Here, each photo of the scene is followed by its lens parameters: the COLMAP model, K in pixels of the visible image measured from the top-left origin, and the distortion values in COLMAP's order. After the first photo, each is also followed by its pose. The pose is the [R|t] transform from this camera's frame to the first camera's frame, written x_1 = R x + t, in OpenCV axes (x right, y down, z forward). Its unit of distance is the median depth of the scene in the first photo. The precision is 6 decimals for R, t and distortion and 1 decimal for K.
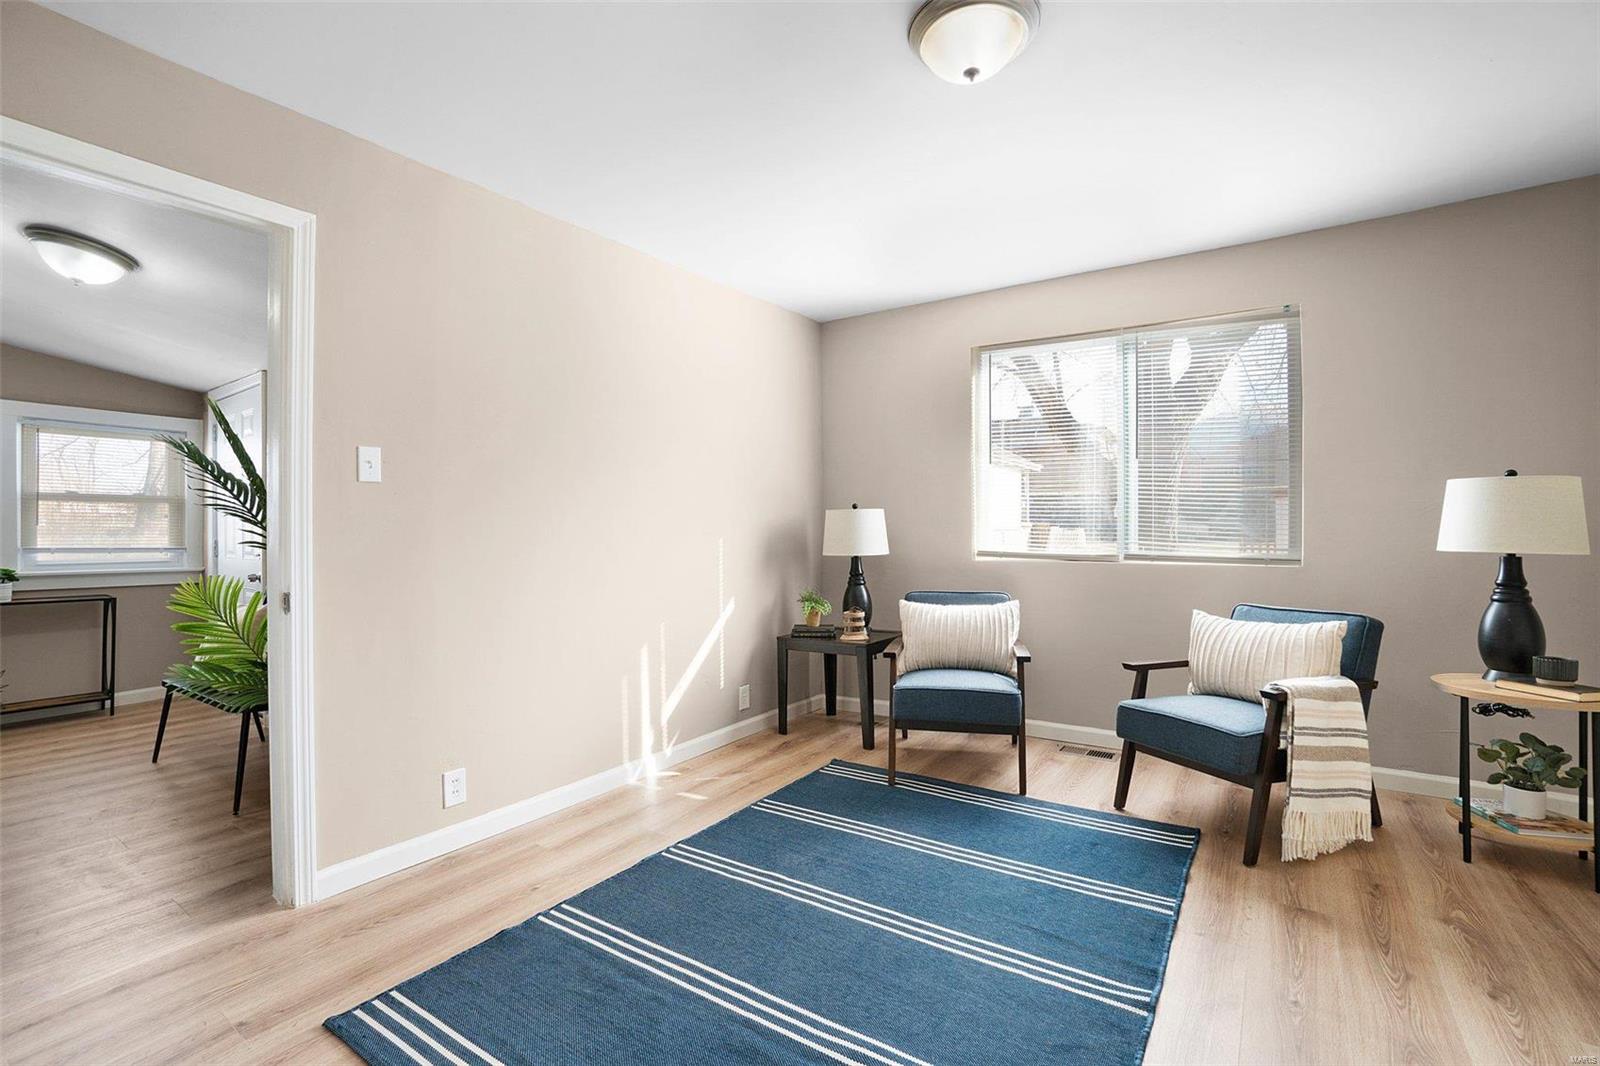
lens RADIAL K [[702.0, 0, 793.7], [0, 702.0, 537.1], [0, 0, 1]] dist [-0.066124, 0.028965]
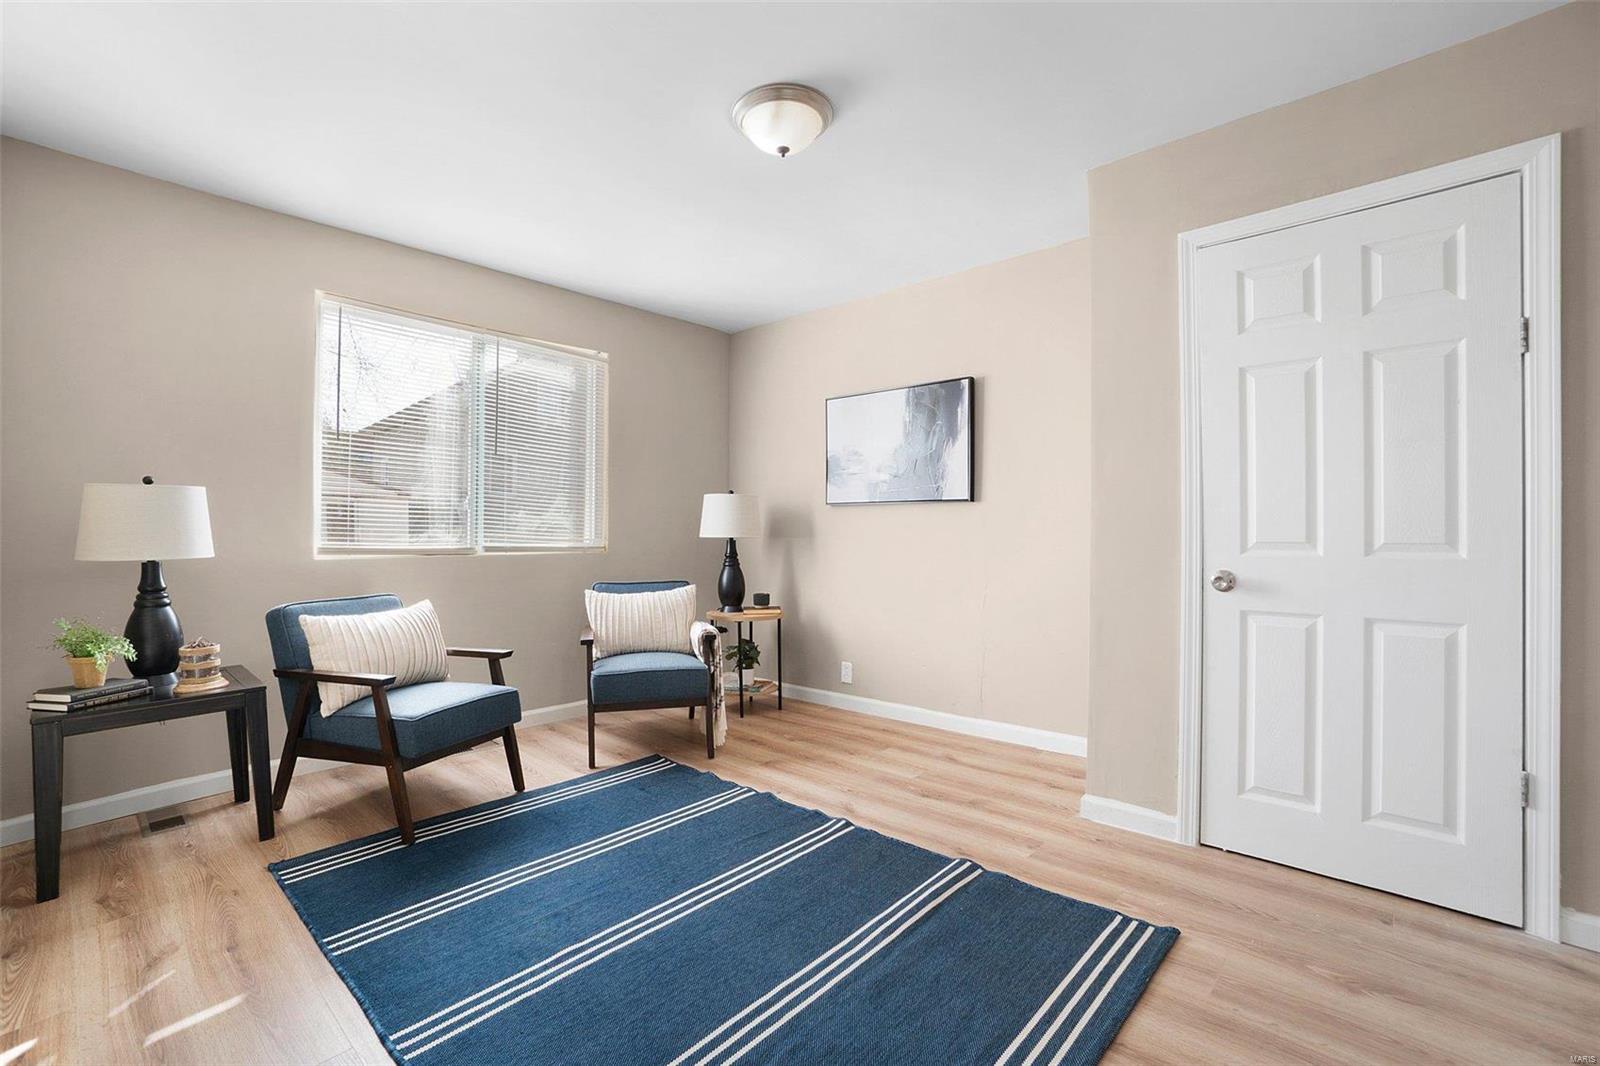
lens RADIAL K [[702.0, 0, 793.7], [0, 702.0, 537.1], [0, 0, 1]] dist [-0.066124, 0.028965]
pose [[0.145011, -0.006855, 0.989406, -0.618295], [0.008779, 0.999946, 0.005641, 0.011722], [-0.989391, 0.007868, 0.145063, 0.511522]]
